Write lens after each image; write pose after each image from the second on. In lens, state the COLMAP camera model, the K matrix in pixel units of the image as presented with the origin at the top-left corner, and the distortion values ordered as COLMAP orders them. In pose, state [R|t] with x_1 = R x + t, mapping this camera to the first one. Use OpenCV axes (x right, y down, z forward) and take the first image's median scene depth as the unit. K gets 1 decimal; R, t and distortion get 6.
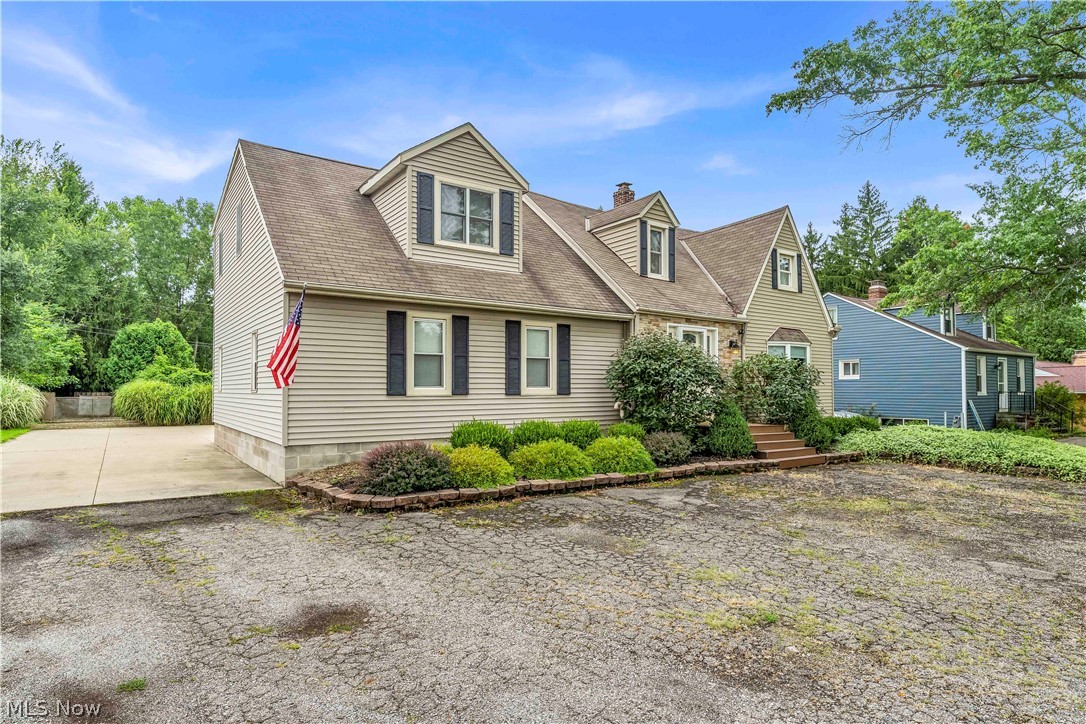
lens RADIAL K [[617.9, 0, 543.0], [0, 617.9, 362.0], [0, 0, 1]] dist [0.003963, -0.000959]
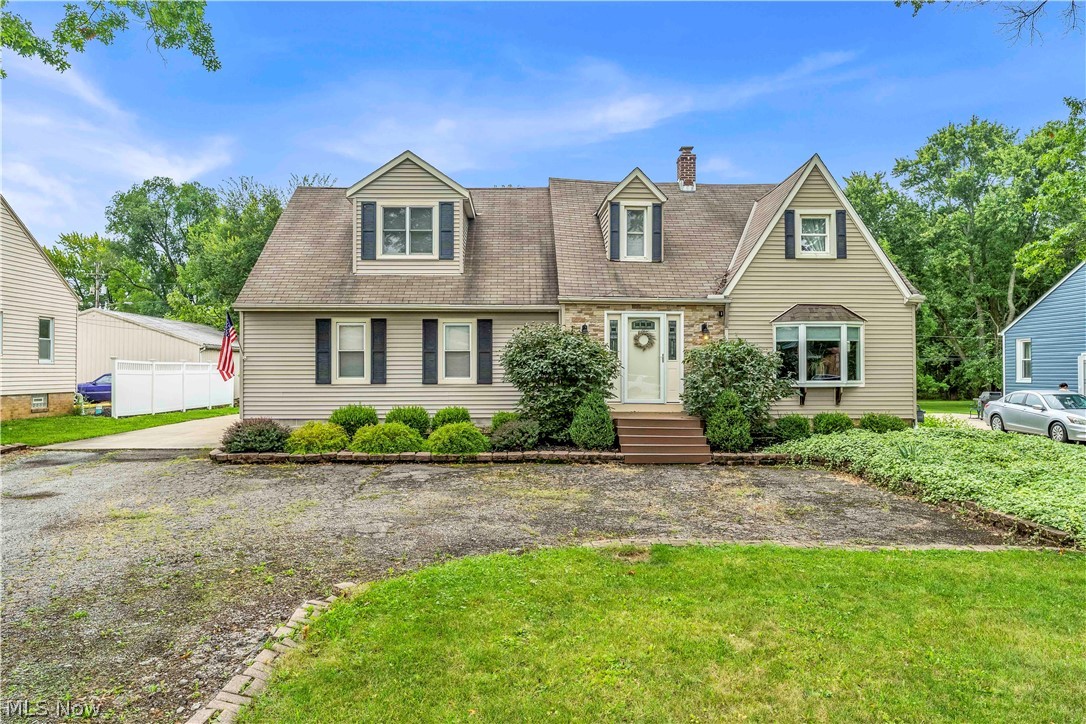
lens RADIAL K [[726.5, 0, 543.0], [0, 726.5, 362.0], [0, 0, 1]] dist [-0.009177, -0.000711]
pose [[0.828250, -0.007395, -0.560310, 0.860014], [0.025460, 0.999377, 0.024445, -0.015008], [0.559780, -0.034512, 0.827922, -0.003381]]
